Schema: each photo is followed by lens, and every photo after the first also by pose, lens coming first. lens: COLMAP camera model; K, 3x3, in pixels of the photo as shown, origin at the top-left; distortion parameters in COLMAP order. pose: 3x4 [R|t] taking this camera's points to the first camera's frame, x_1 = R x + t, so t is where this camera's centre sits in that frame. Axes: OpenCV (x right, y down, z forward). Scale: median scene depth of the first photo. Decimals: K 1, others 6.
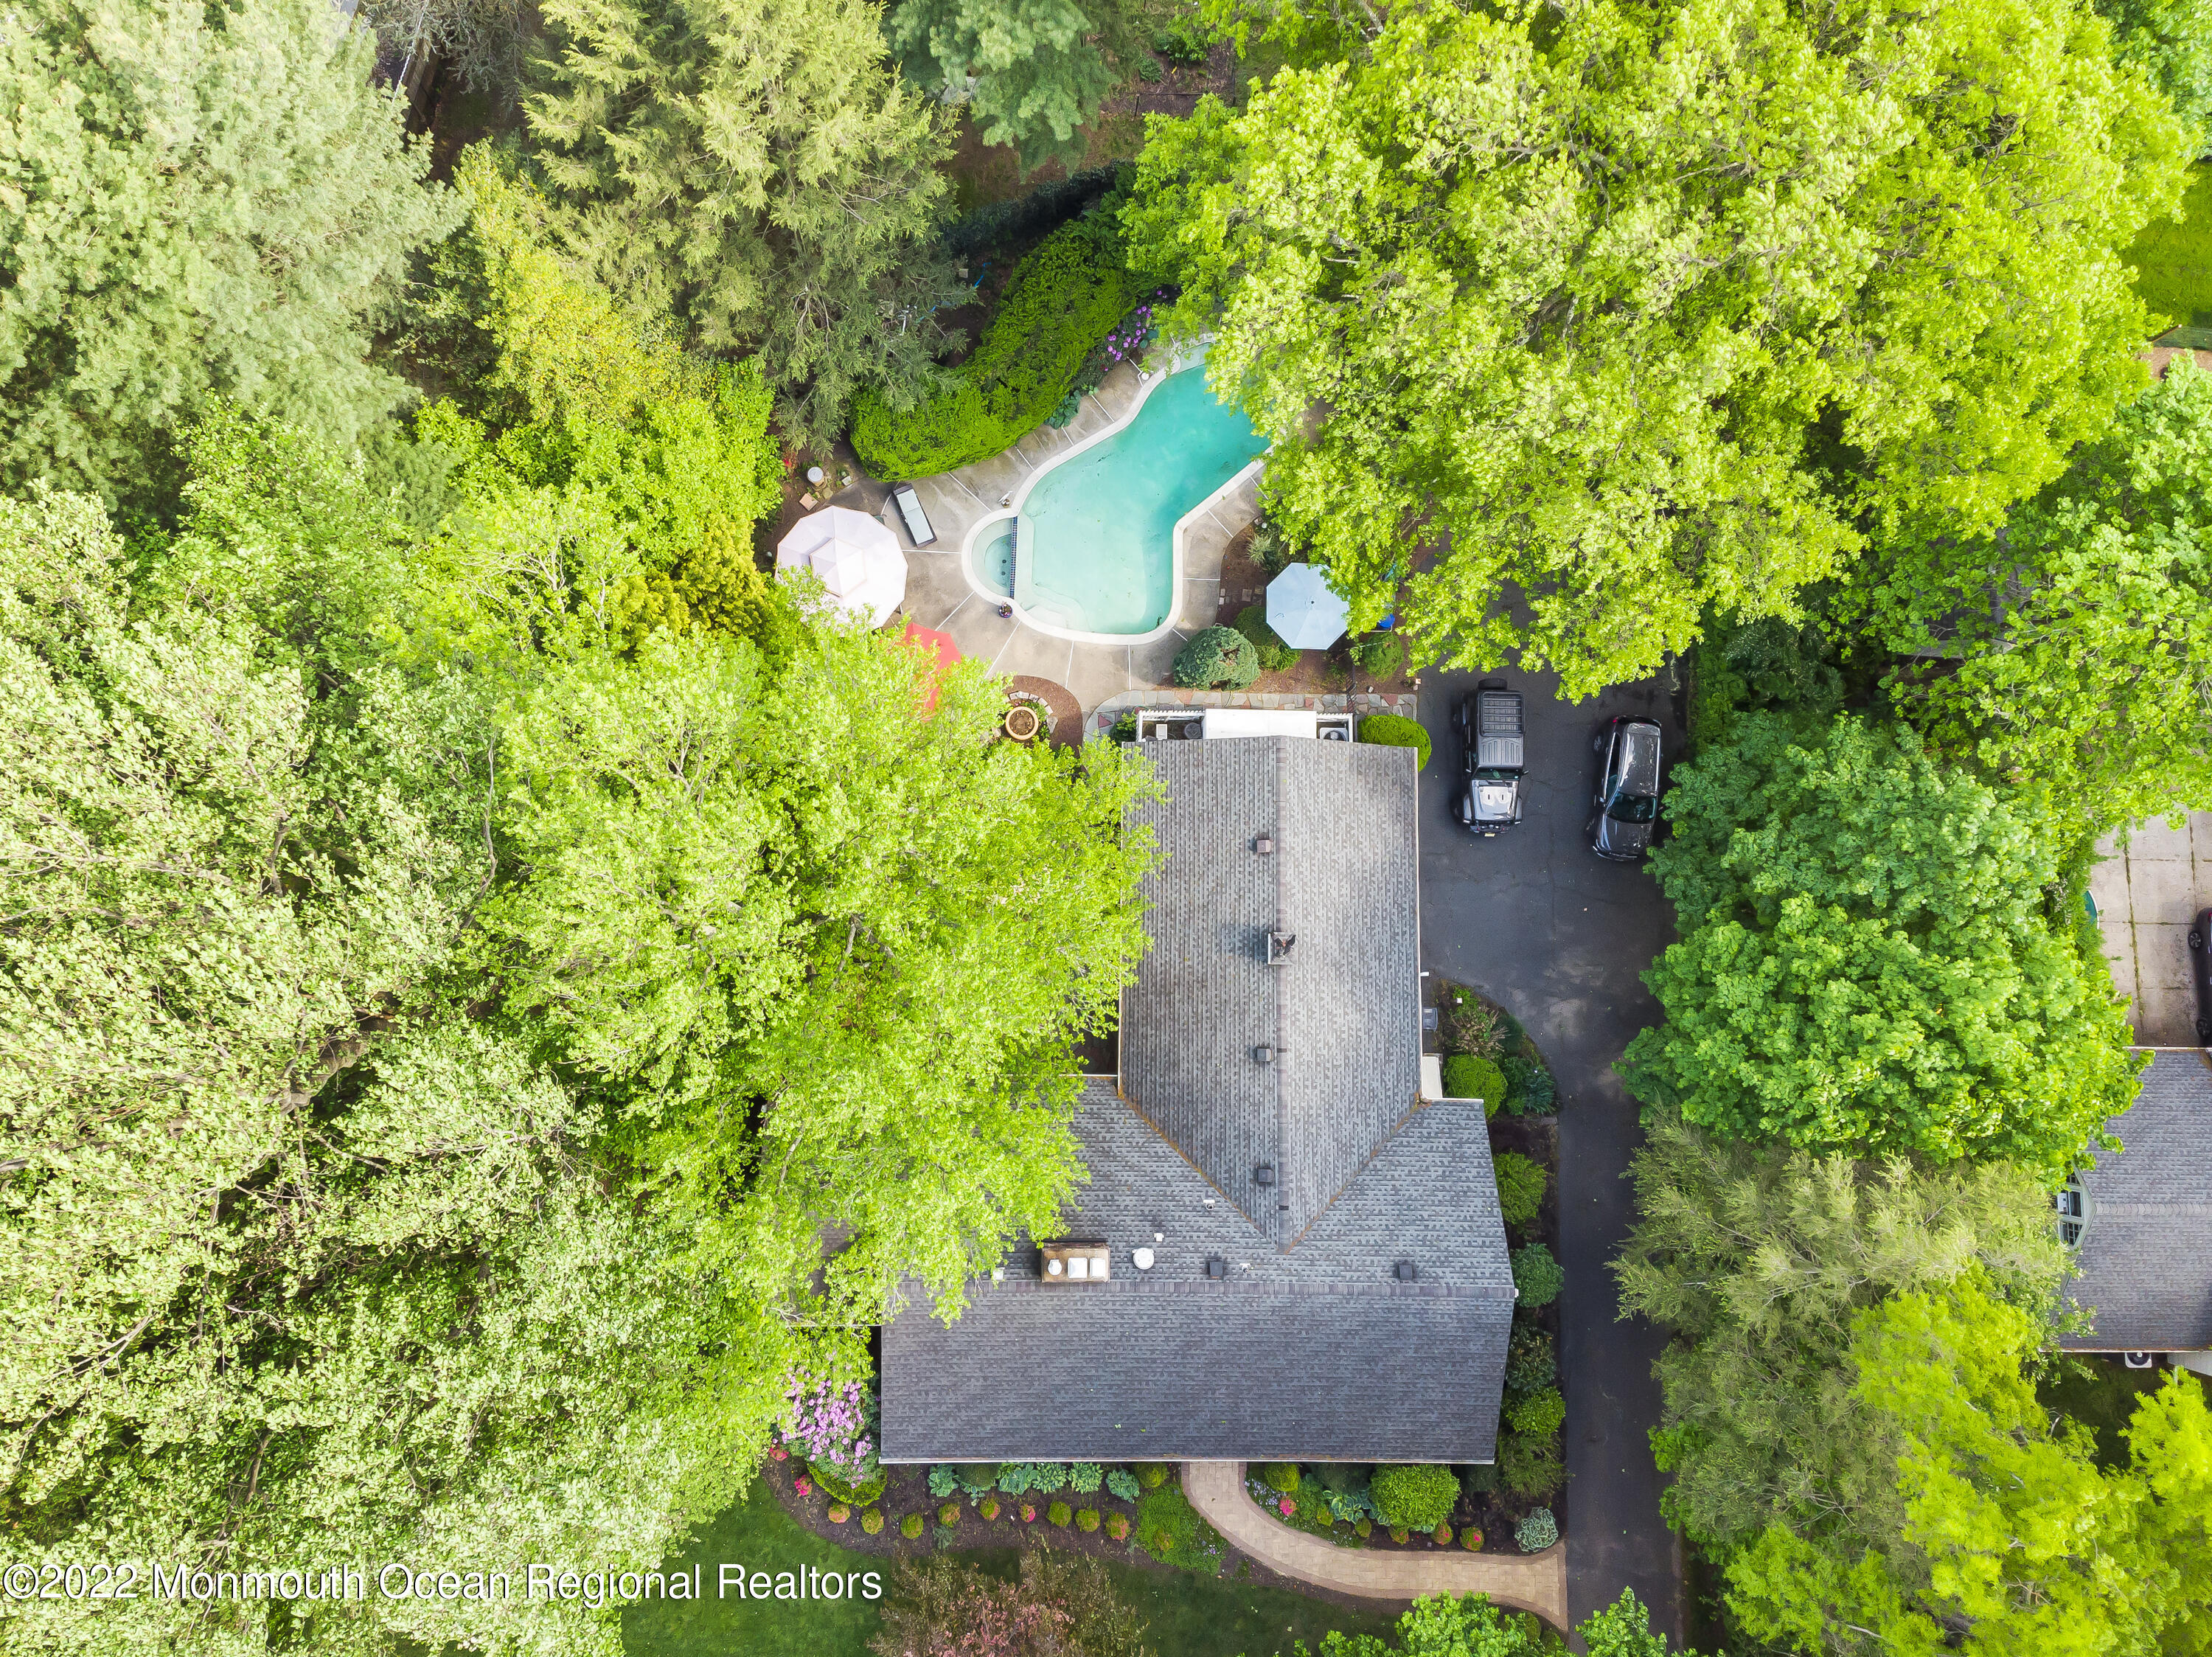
lens RADIAL K [[1614.4, 0, 1097.7], [0, 1614.4, 828.9], [0, 0, 1]] dist [0.190795, -0.201251]
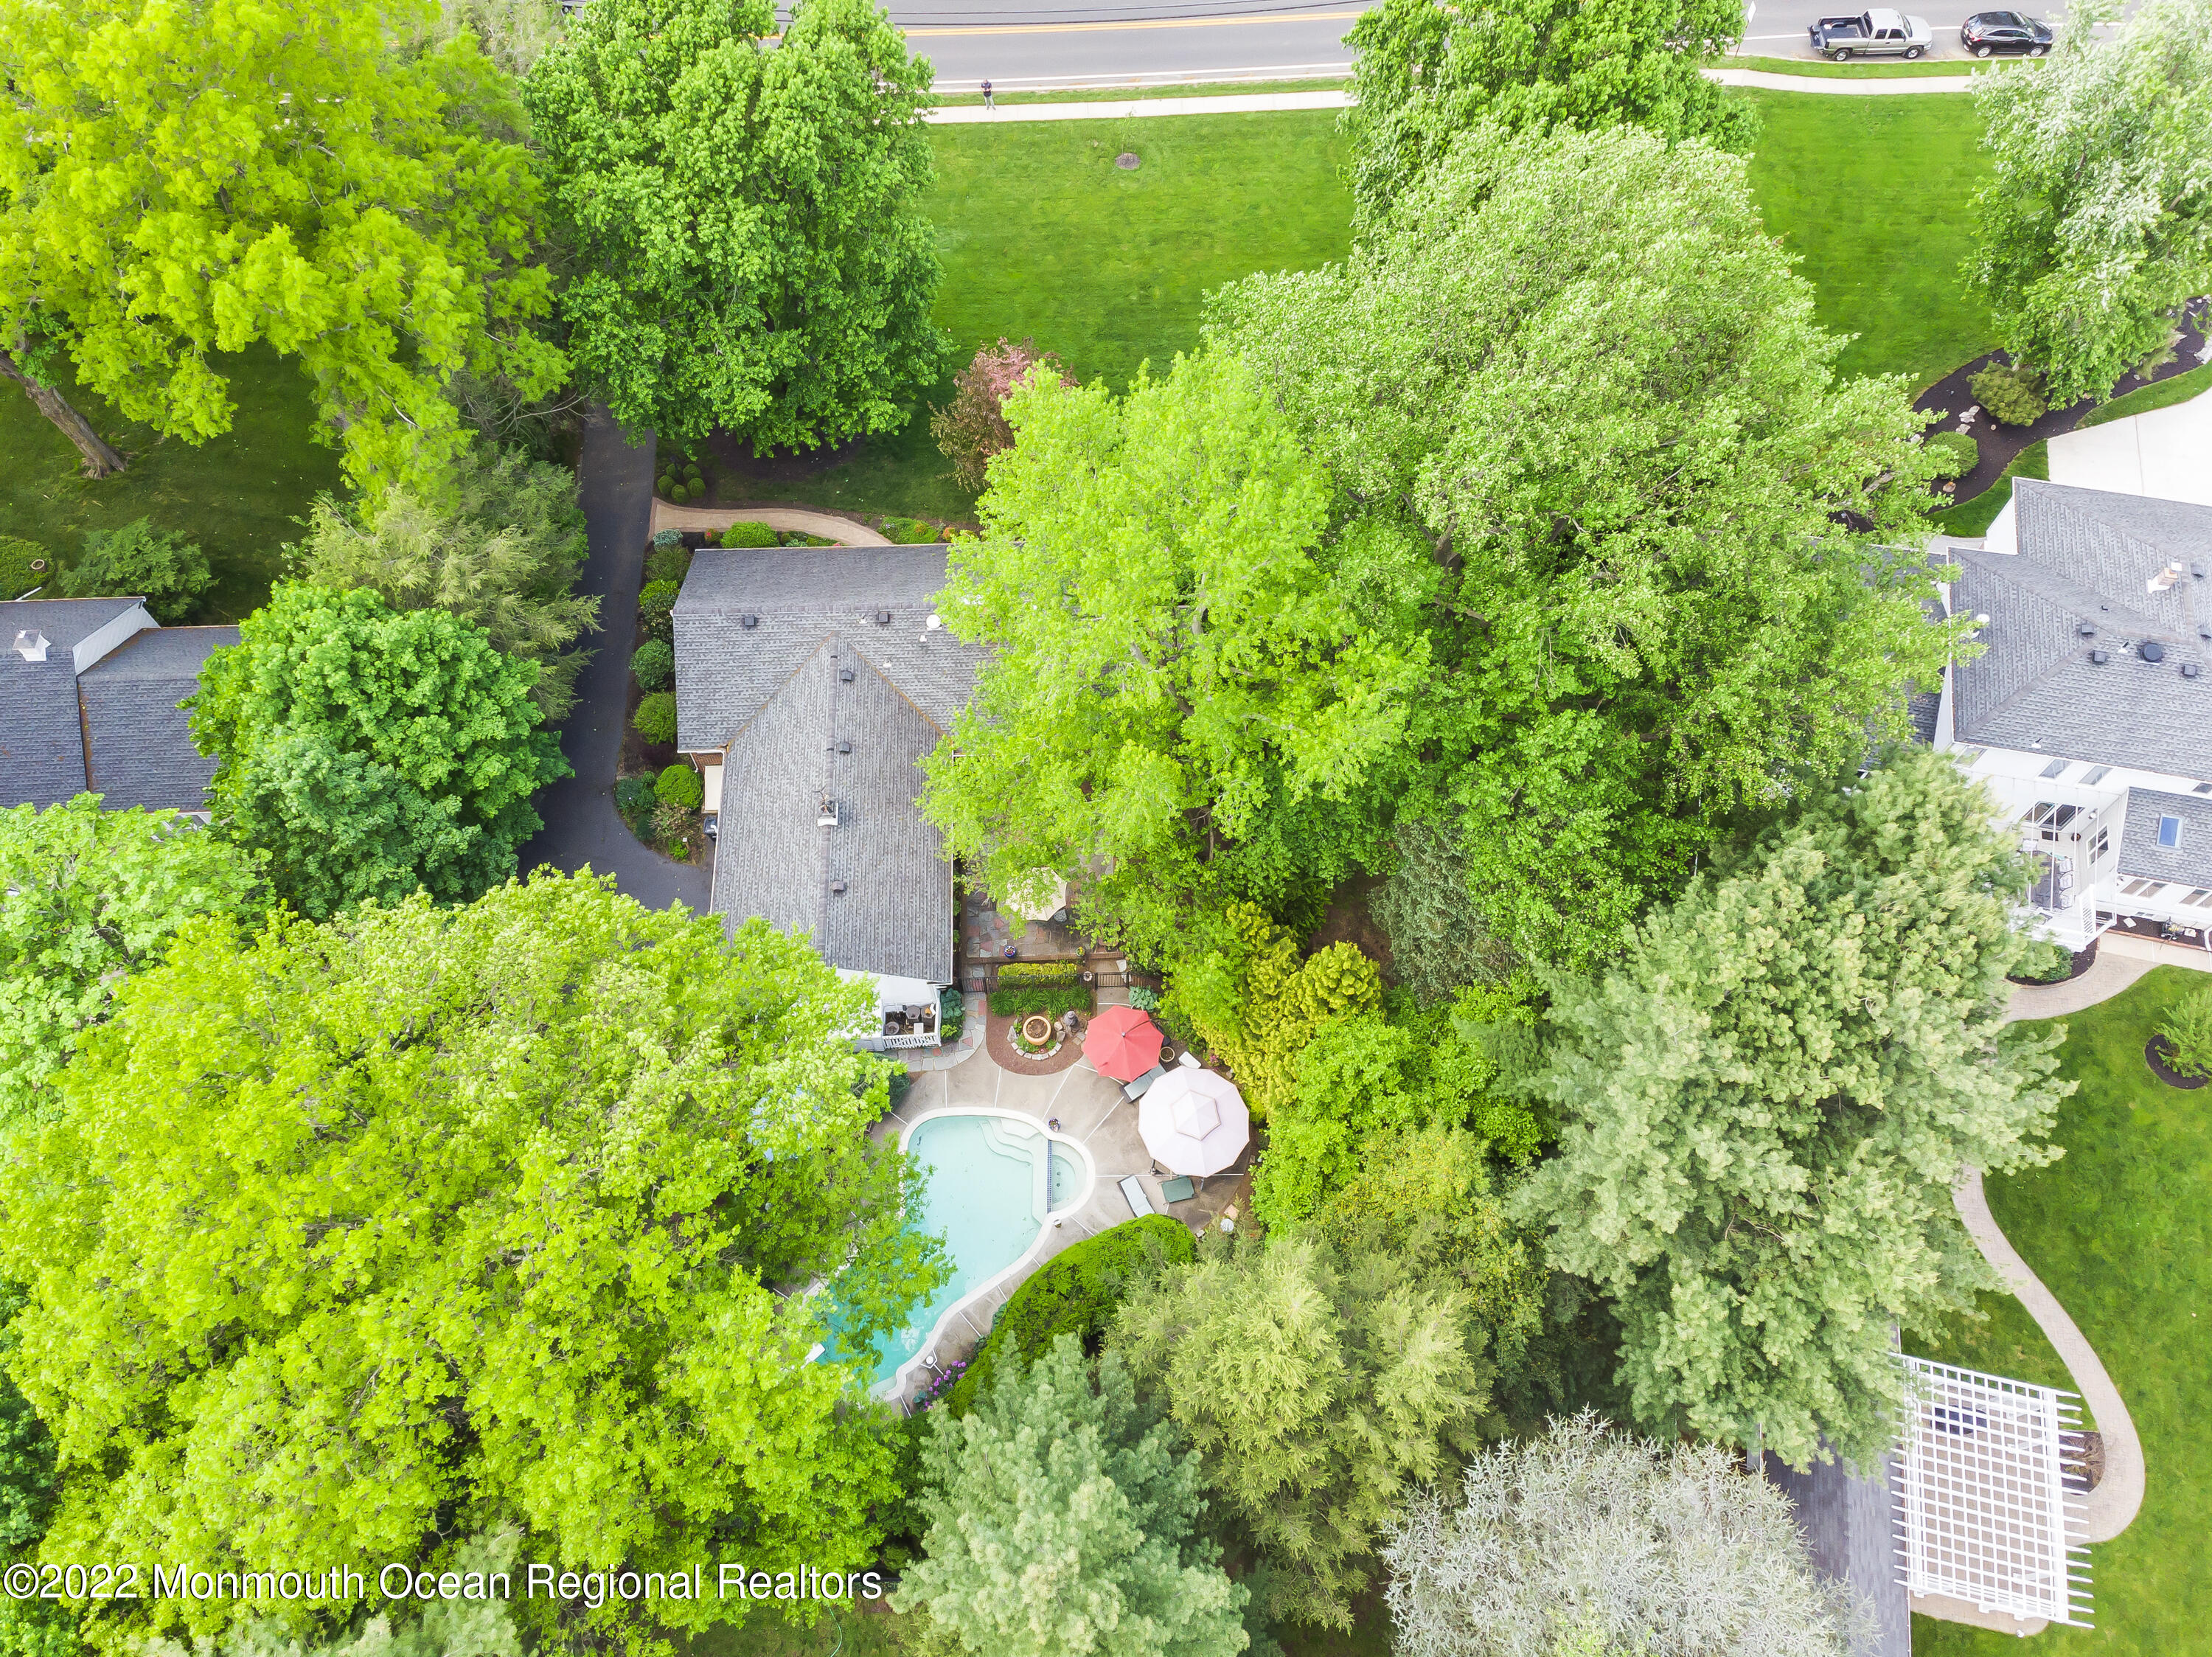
lens RADIAL K [[1609.2, 0, 1106.0], [0, 1609.2, 828.5], [0, 0, 1]] dist [0.200913, -0.208104]
pose [[-0.996211, 0.019009, -0.084870, 0.000883], [-0.065491, -0.806061, 0.588197, -0.738083], [-0.057230, 0.591527, 0.804252, -0.058889]]
